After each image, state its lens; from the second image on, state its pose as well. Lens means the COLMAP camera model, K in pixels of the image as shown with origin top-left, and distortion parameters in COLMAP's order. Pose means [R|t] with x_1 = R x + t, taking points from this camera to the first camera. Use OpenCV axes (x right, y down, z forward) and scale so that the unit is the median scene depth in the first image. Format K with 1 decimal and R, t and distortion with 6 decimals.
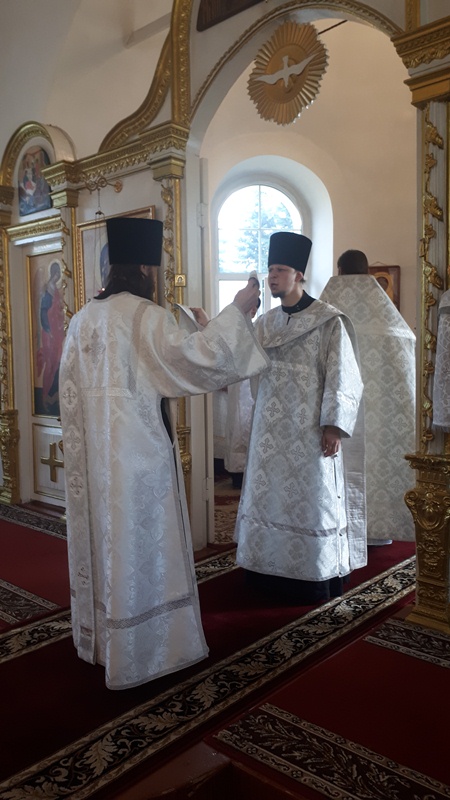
lens RADIAL K [[644.4, 0, 217.2], [0, 644.4, 384.3], [0, 0, 1]] dist [0.019269, -0.001420]
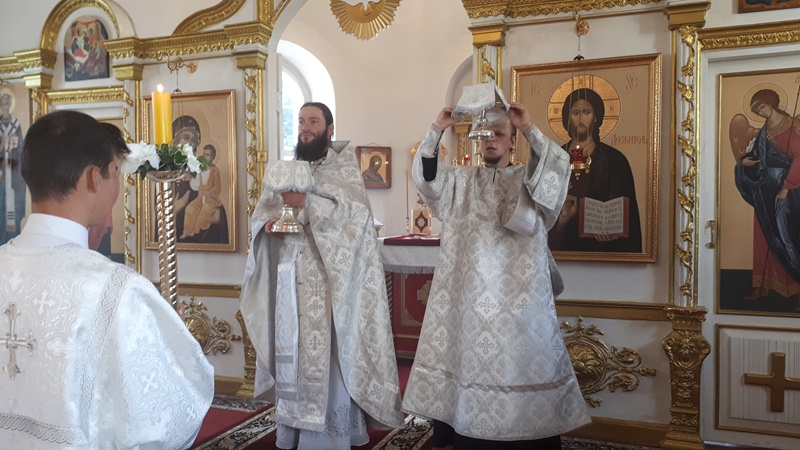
lens RADIAL K [[635.4, 0, 396.6], [0, 635.4, 228.3], [0, 0, 1]] dist [0.052640, -0.077179]
pose [[0.929436, 0.006182, 0.368931, -0.280822], [0.005528, 0.999514, -0.030675, 0.001646], [-0.368942, 0.030550, 0.928950, -0.155457]]
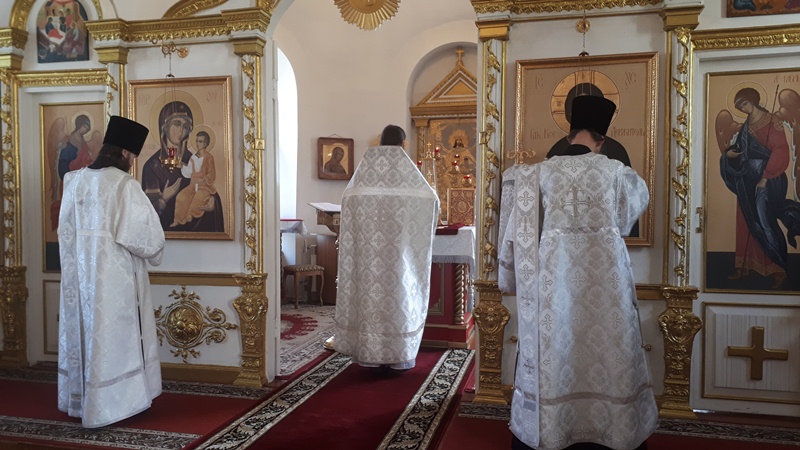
lens RADIAL K [[633.8, 0, 389.7], [0, 633.8, 229.3], [0, 0, 1]] dist [0.066634, -0.098704]
pose [[0.877319, 0.001003, 0.479906, -0.442046], [0.010405, 0.999723, -0.021111, 0.016787], [-0.479794, 0.023514, 0.877066, -0.109693]]
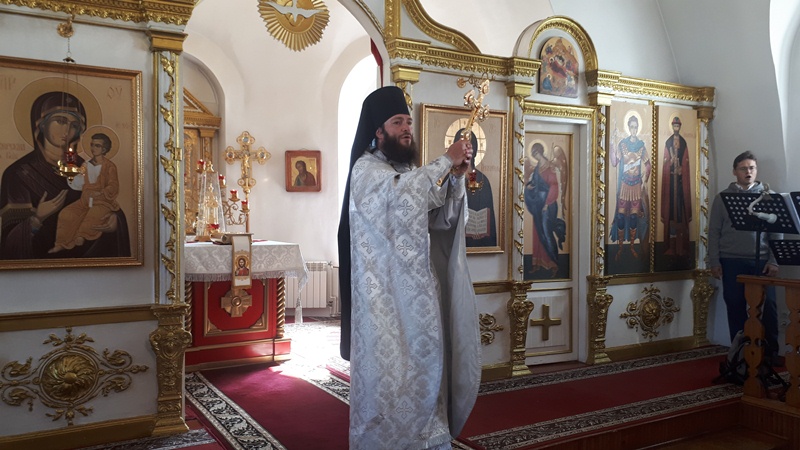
lens RADIAL K [[633.8, 0, 389.7], [0, 633.8, 229.3], [0, 0, 1]] dist [0.066634, -0.098704]
pose [[0.302096, -0.002249, 0.953275, -1.008977], [0.045082, 0.998912, -0.011930, -0.021610], [-0.952211, 0.046580, 0.301869, 0.436586]]
